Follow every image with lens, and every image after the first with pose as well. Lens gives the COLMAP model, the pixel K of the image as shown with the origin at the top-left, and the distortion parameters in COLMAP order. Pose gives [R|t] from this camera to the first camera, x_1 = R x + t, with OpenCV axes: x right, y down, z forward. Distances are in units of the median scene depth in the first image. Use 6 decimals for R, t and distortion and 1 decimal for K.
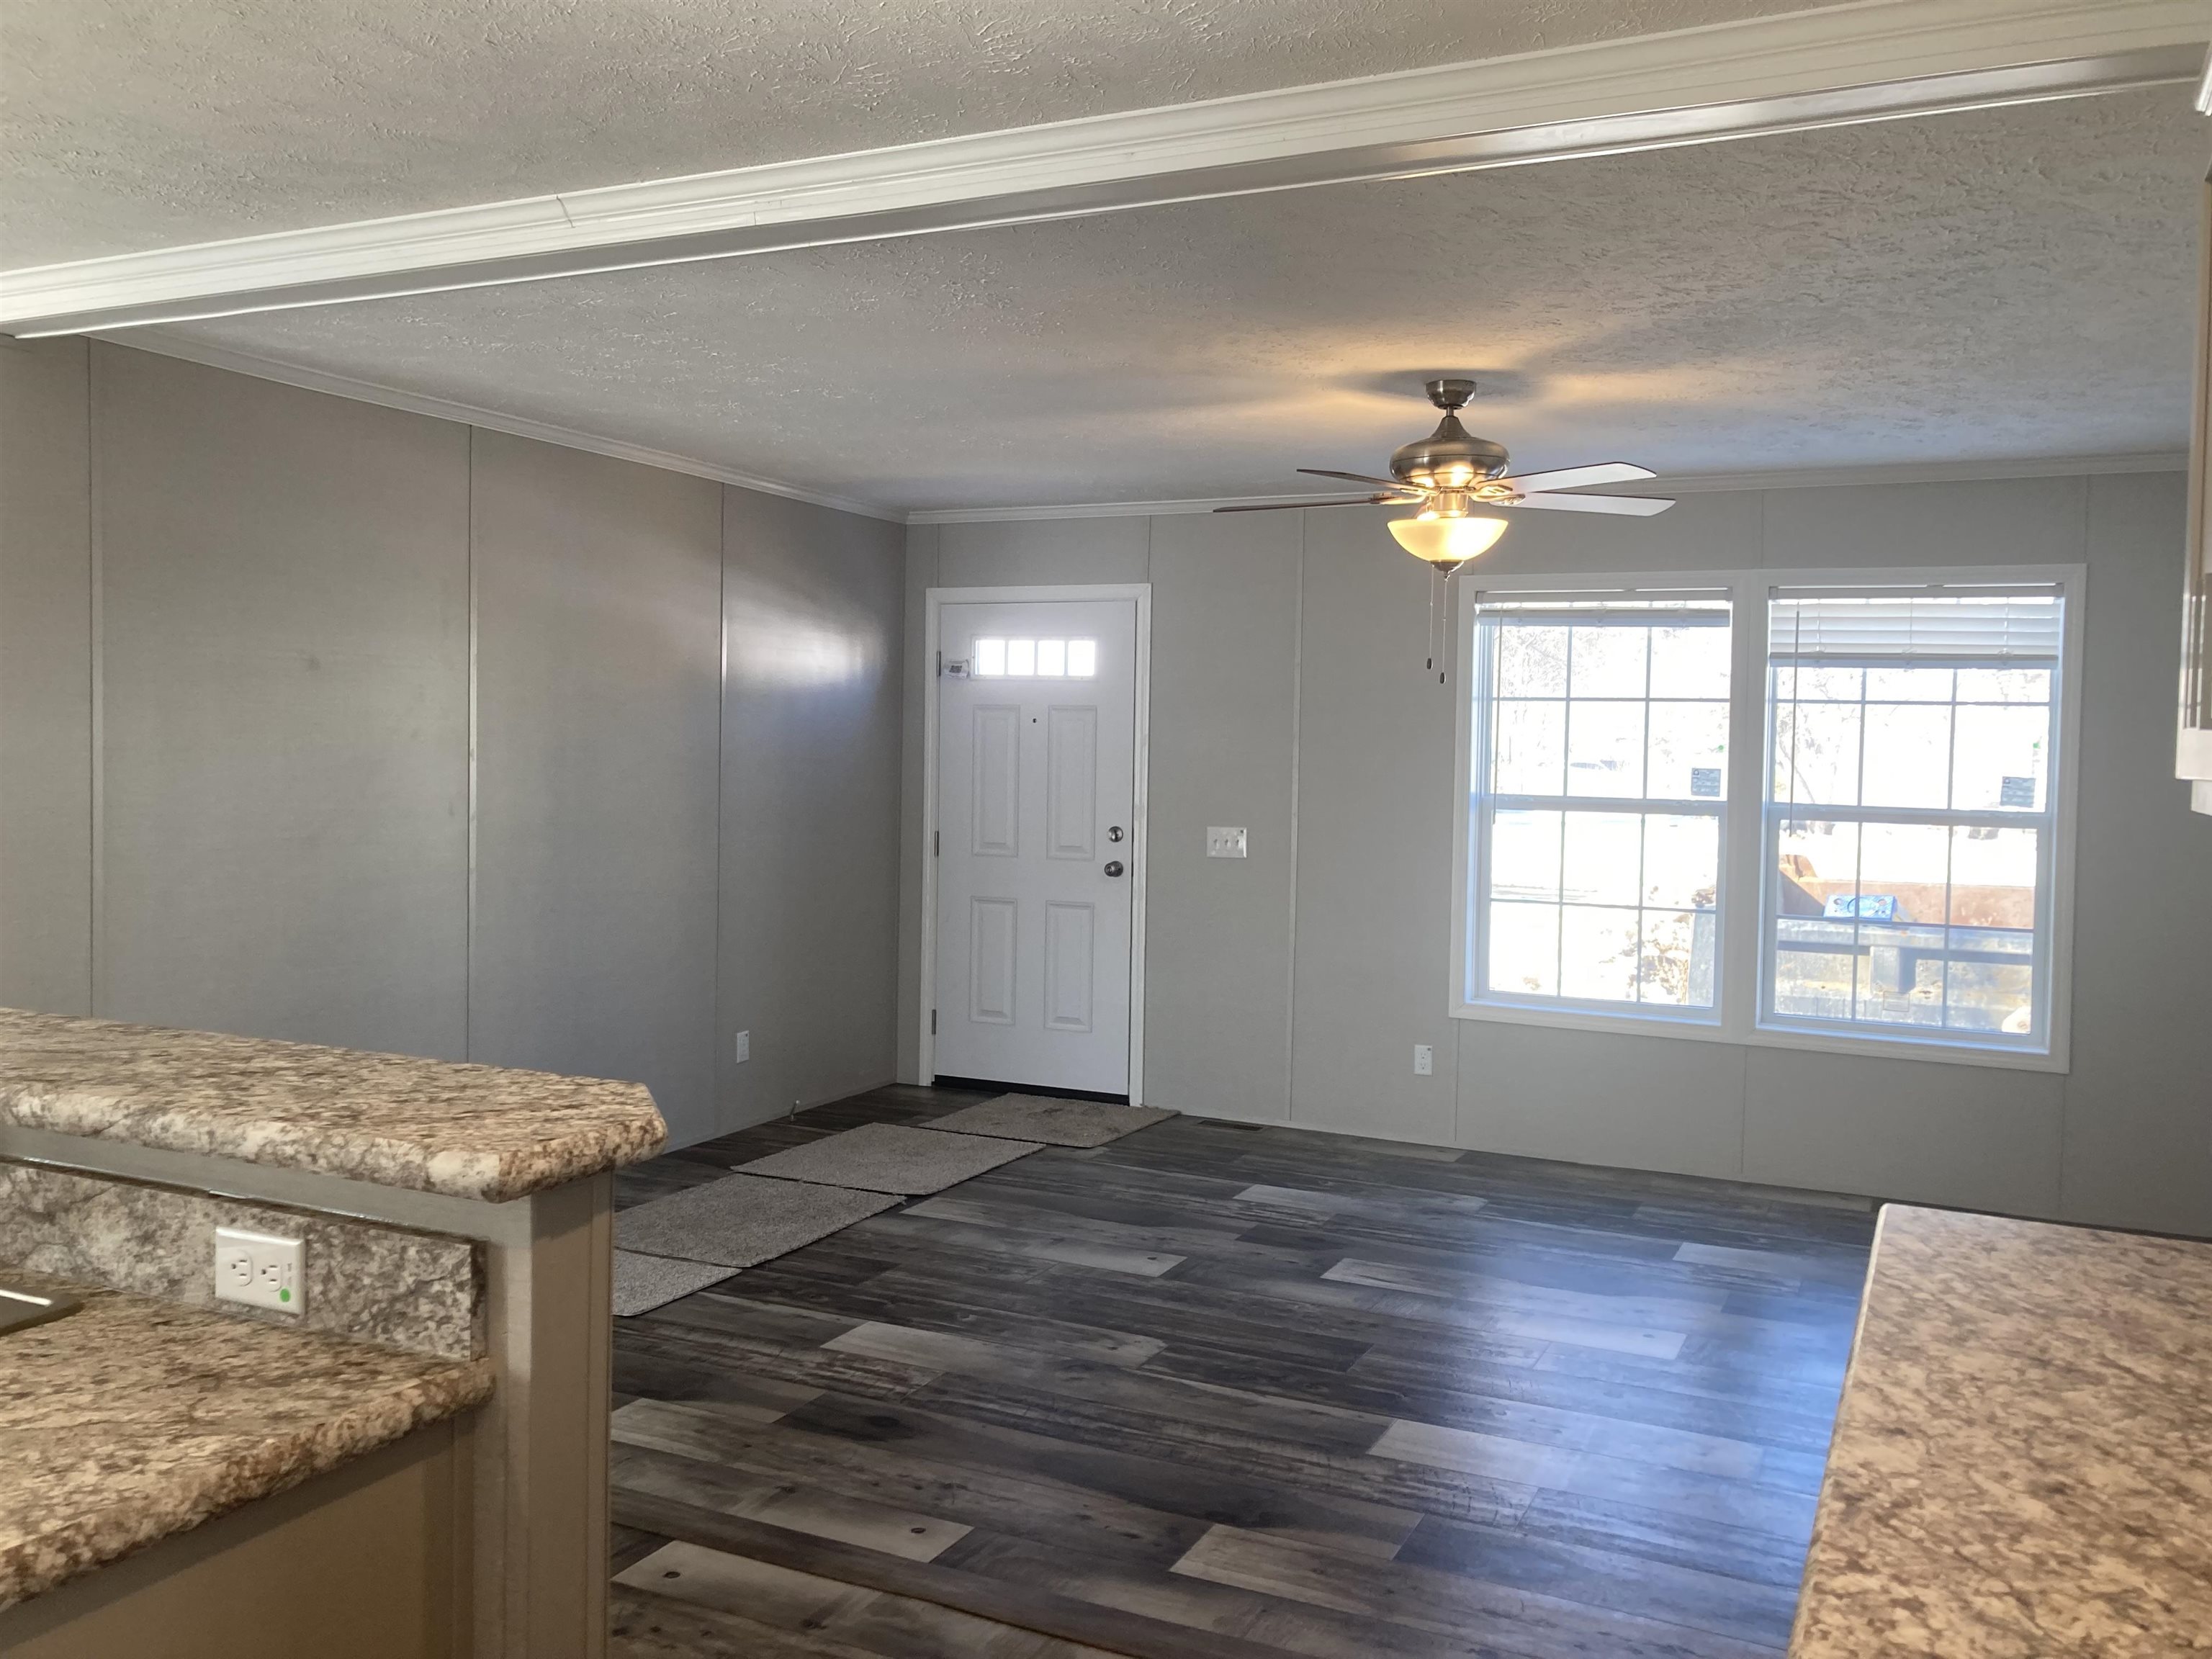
lens RADIAL K [[1823.5, 0, 1106.6], [0, 1823.5, 741.5], [0, 0, 1]] dist [0.035973, -0.055223]
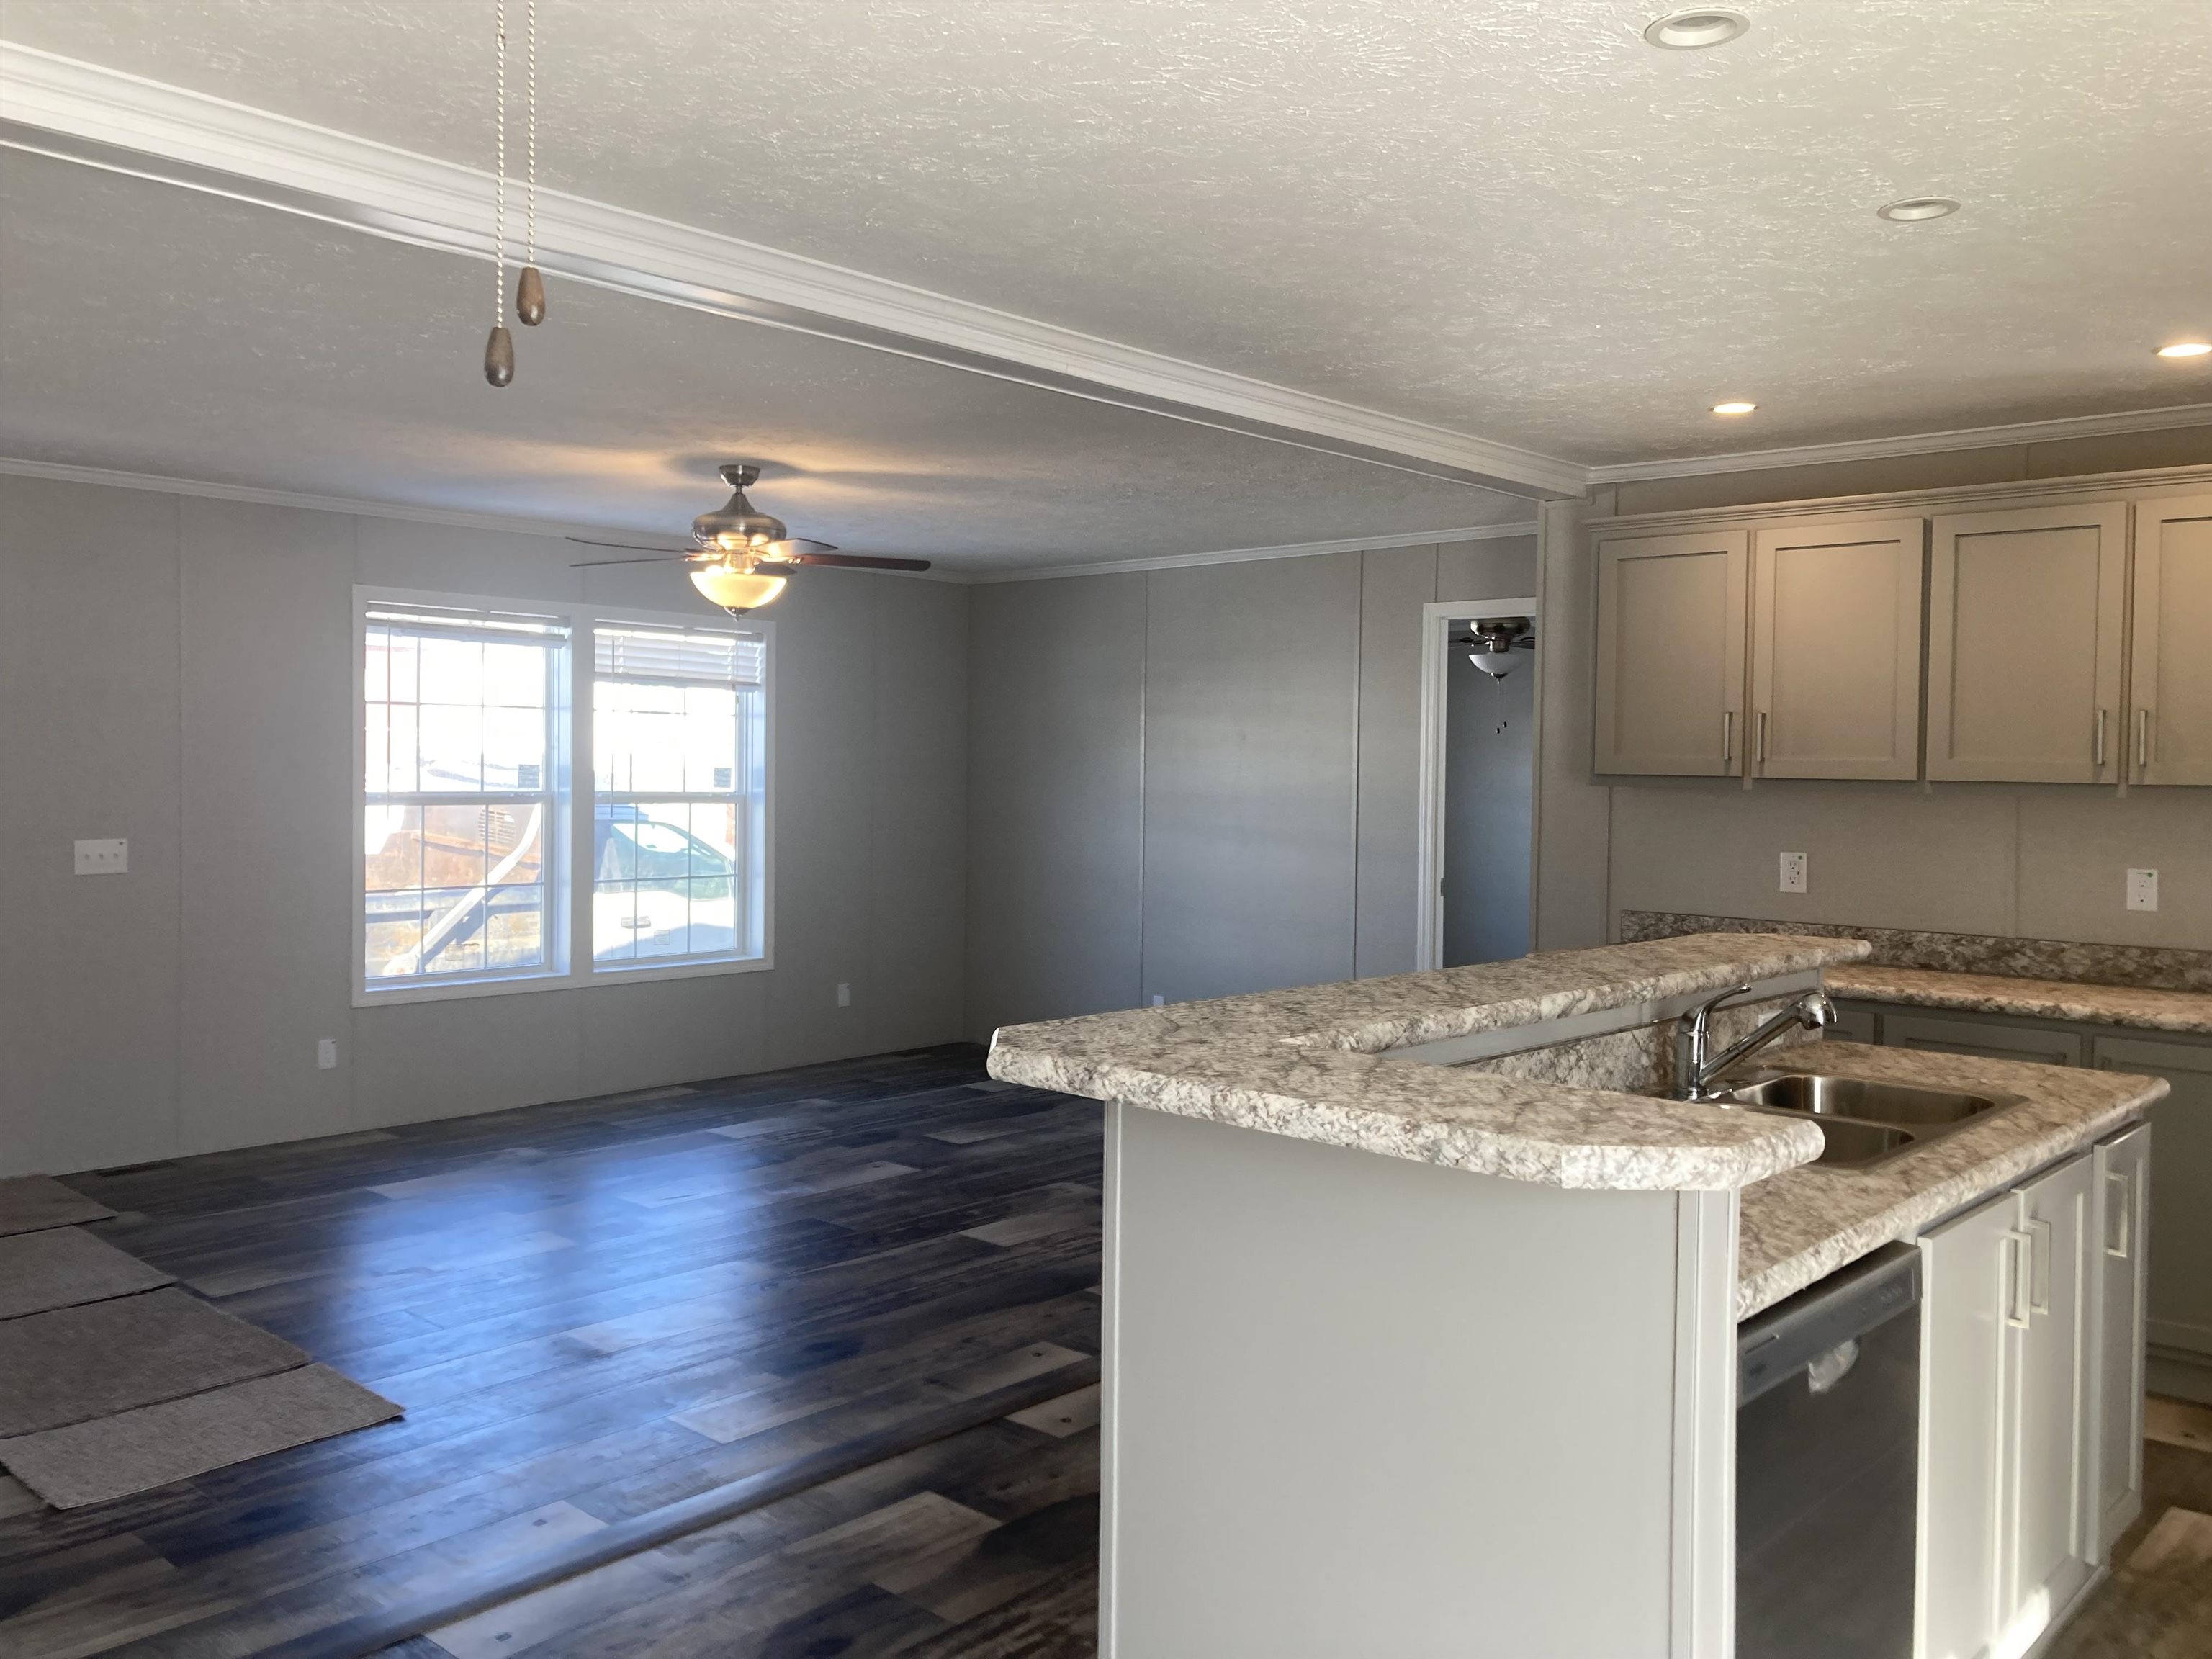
lens RADIAL K [[1823.5, 0, 1075.3], [0, 1823.5, 787.7], [0, 0, 1]] dist [0.035973, -0.055223]
pose [[0.303782, -0.033692, 0.952146, -0.848832], [-0.010919, 0.999186, 0.038840, -0.024568], [-0.952679, -0.022196, 0.303167, 0.357956]]
